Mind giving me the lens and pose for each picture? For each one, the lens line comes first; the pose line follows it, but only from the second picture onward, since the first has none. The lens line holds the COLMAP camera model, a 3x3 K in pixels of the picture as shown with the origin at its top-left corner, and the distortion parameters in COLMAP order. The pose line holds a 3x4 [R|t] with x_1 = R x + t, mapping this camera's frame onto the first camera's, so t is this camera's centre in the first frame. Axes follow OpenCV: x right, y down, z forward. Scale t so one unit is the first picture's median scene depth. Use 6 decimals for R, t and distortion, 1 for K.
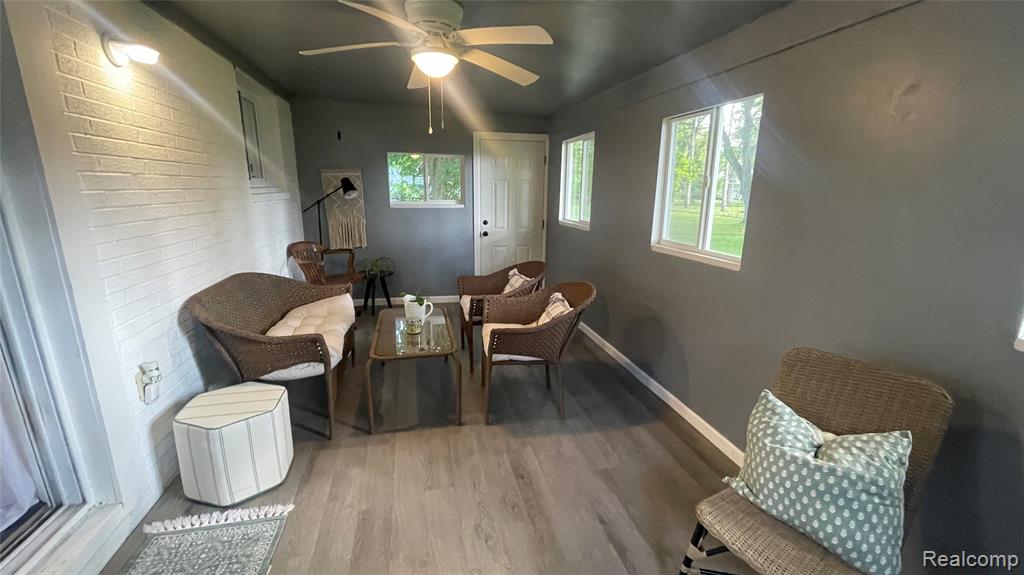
lens RADIAL K [[413.8, 0, 512.7], [0, 413.8, 289.9], [0, 0, 1]] dist [-0.003183, 0.000779]
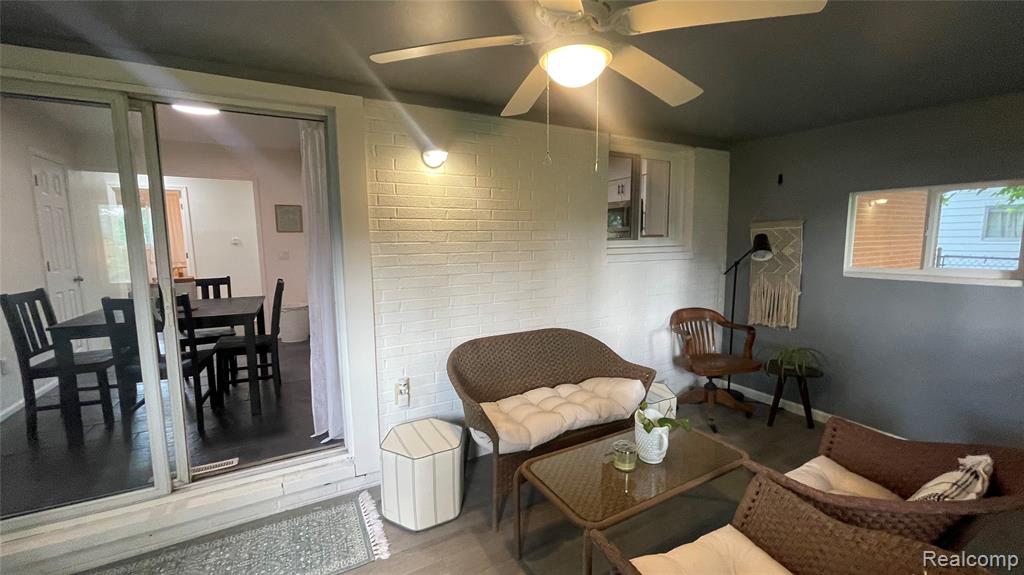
lens RADIAL K [[413.8, 0, 510.8], [0, 413.8, 284.5], [0, 0, 1]] dist [-0.003183, 0.000779]
pose [[0.263628, 0.086103, -0.960774, 0.323815], [-0.218867, 0.975371, 0.027356, -0.156985], [0.939466, 0.203070, 0.275980, 0.589914]]
